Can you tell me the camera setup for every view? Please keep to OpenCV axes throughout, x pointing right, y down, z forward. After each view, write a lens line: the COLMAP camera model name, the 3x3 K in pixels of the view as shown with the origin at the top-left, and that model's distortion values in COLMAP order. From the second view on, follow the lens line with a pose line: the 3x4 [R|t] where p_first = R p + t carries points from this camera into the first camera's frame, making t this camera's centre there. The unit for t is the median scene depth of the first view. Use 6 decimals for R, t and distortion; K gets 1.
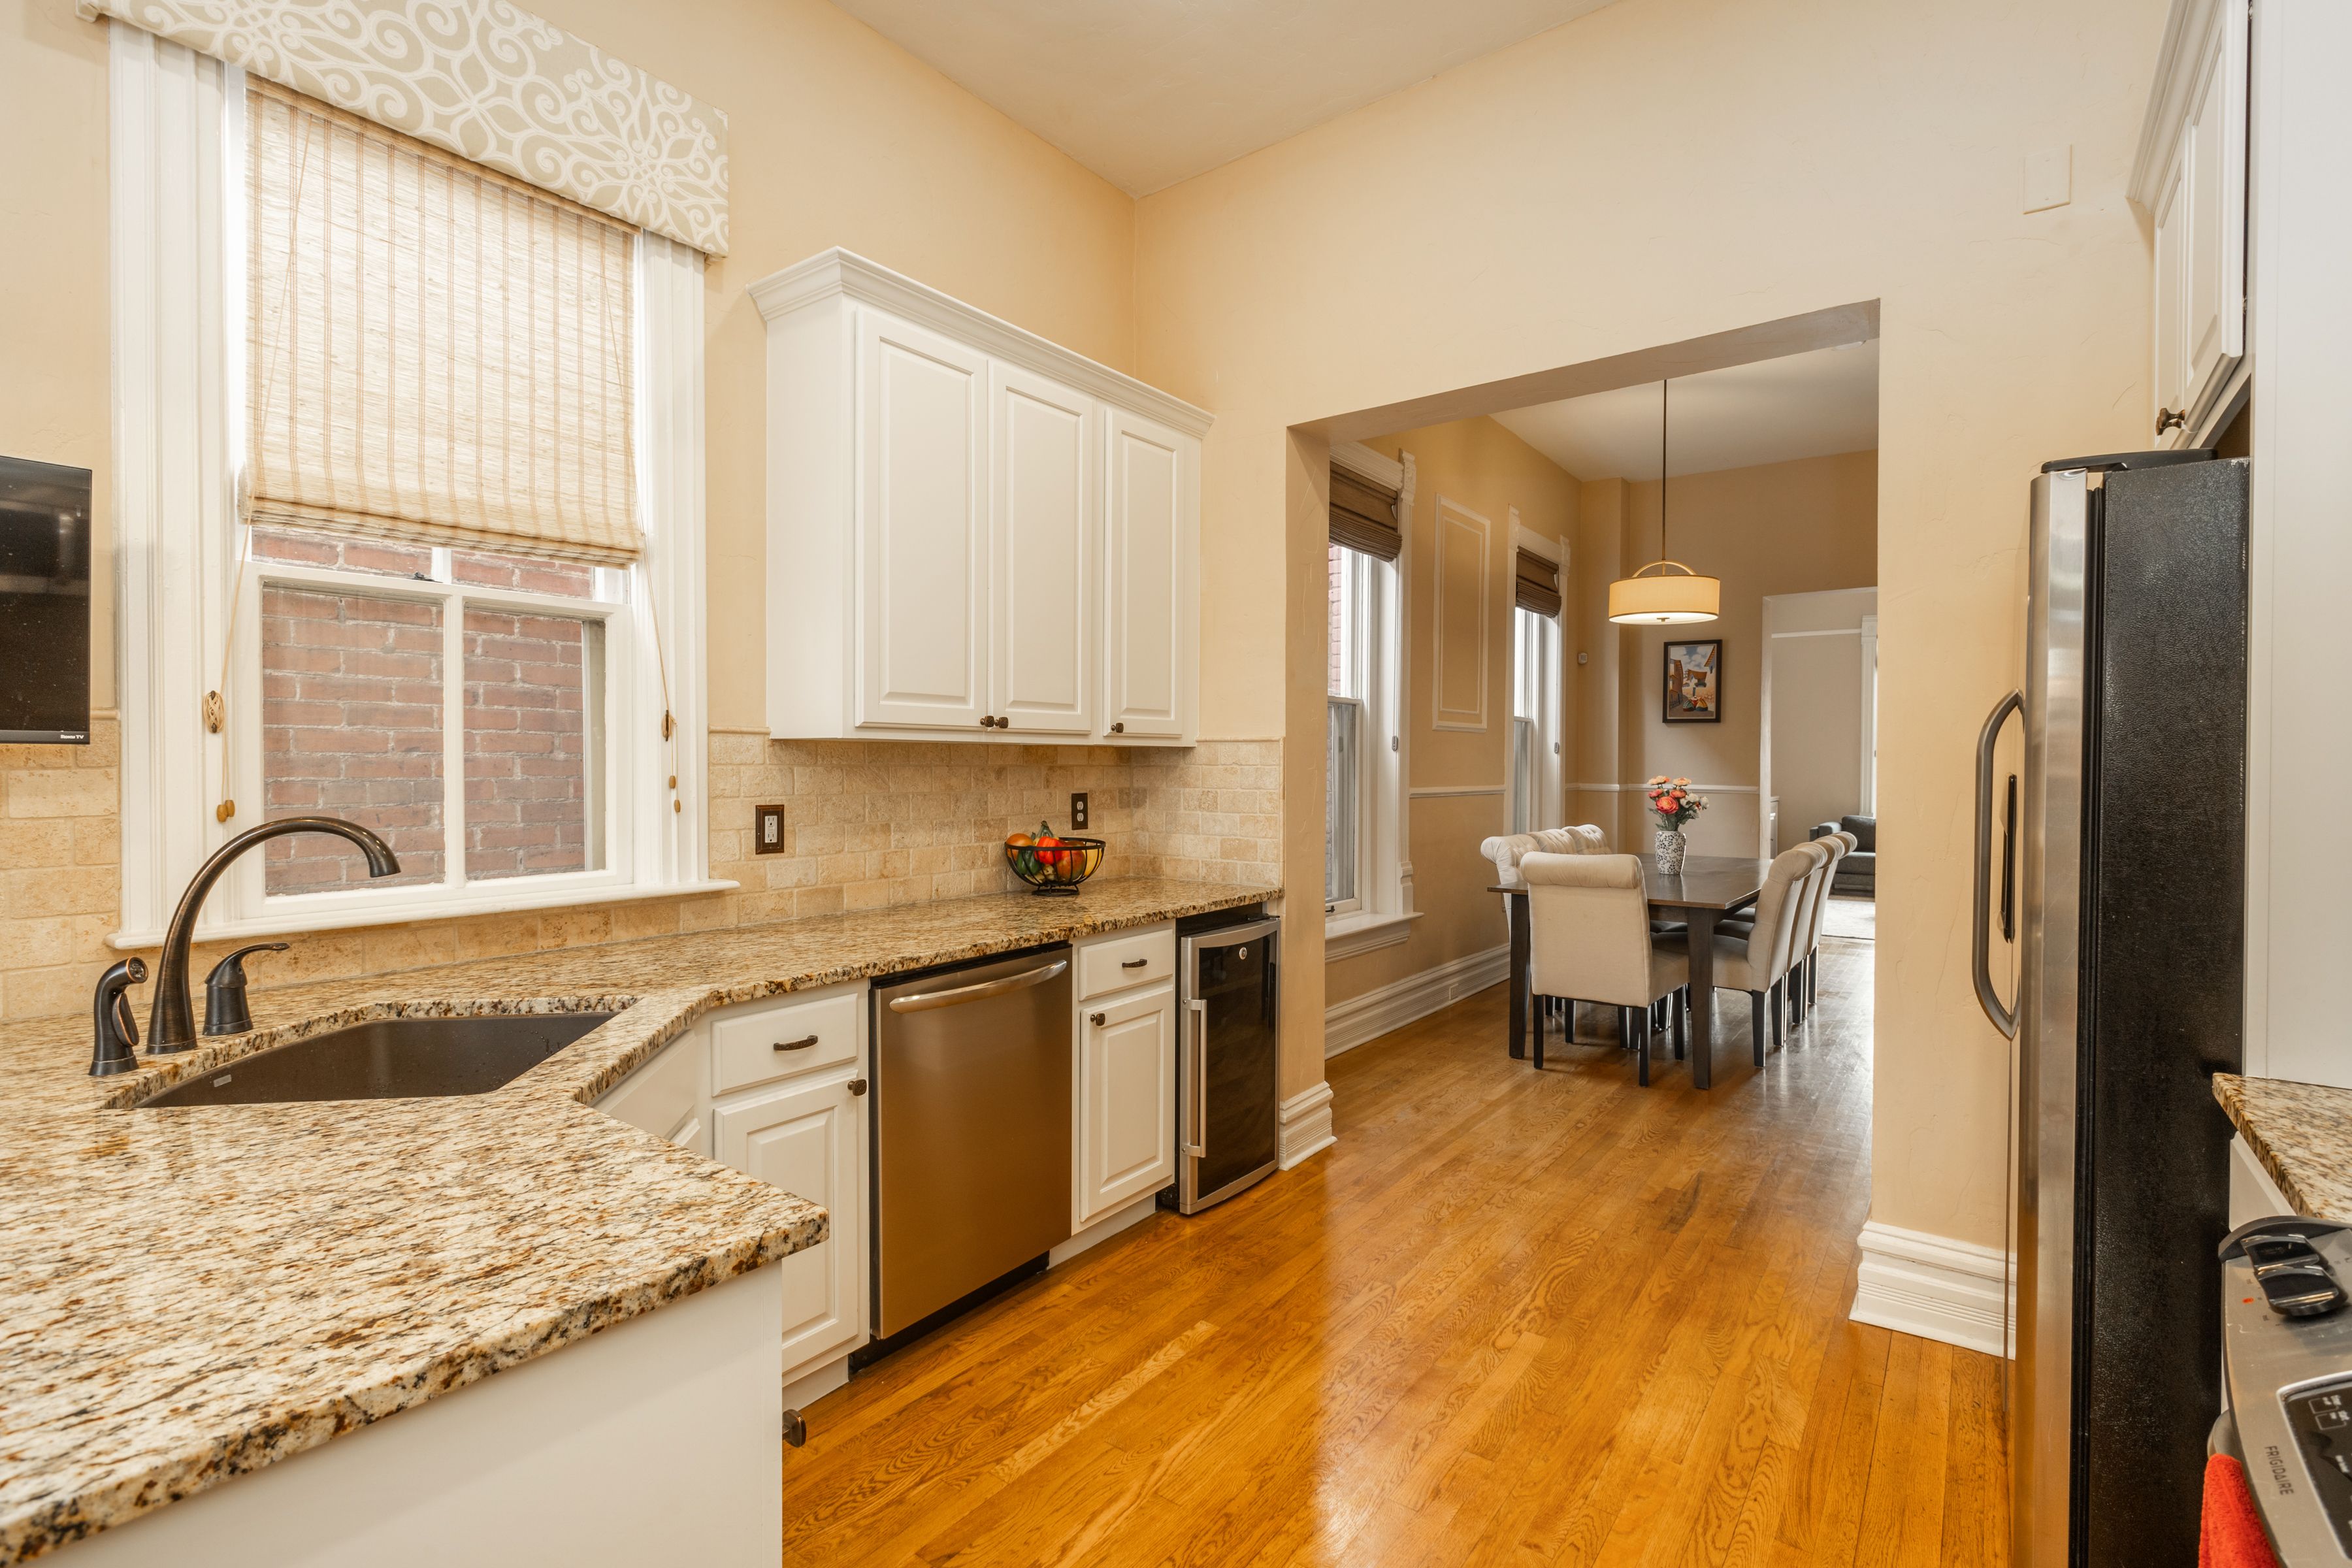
lens RADIAL K [[1096.9, 0, 1206.6], [0, 1096.9, 791.9], [0, 0, 1]] dist [-0.010691, 0.001609]
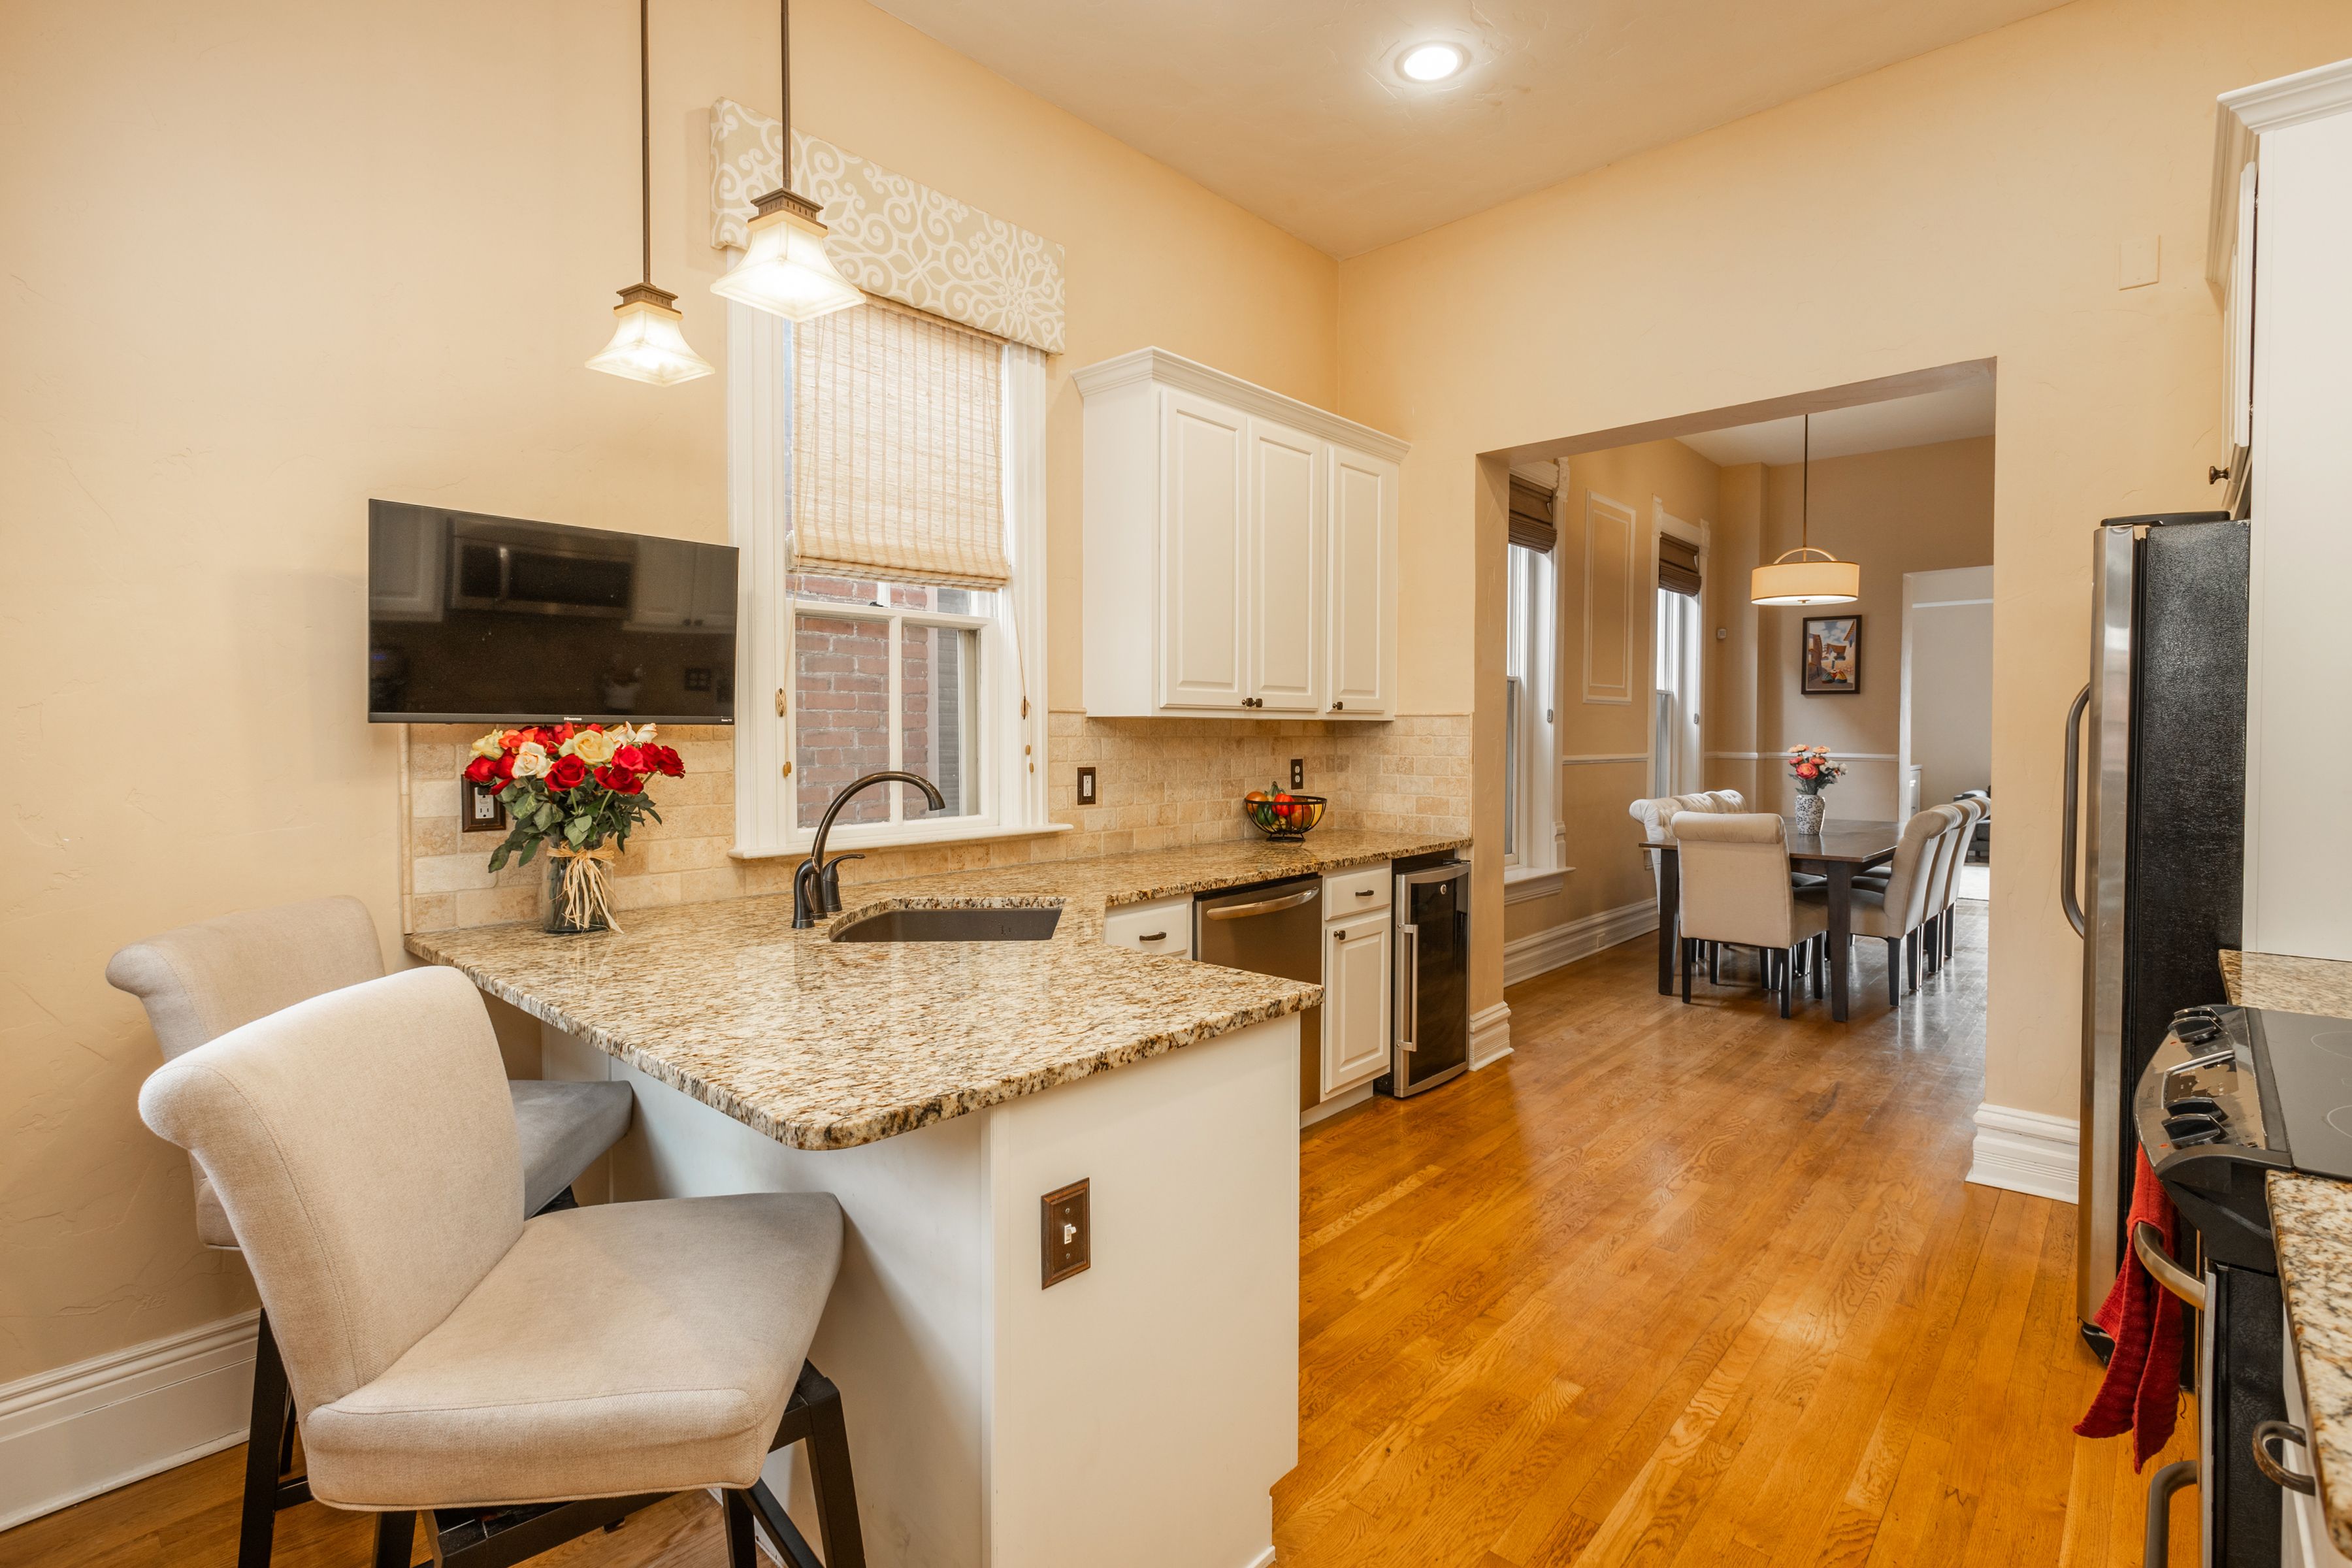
lens RADIAL K [[1101.6, 0, 1177.1], [0, 1101.6, 769.8], [0, 0, 1]] dist [-0.015621, 0.005897]
pose [[0.992921, 0.000845, -0.118773, -0.133257], [0.000007, 0.999974, 0.007168, 0.005334], [0.118776, -0.007118, 0.992896, -0.292176]]
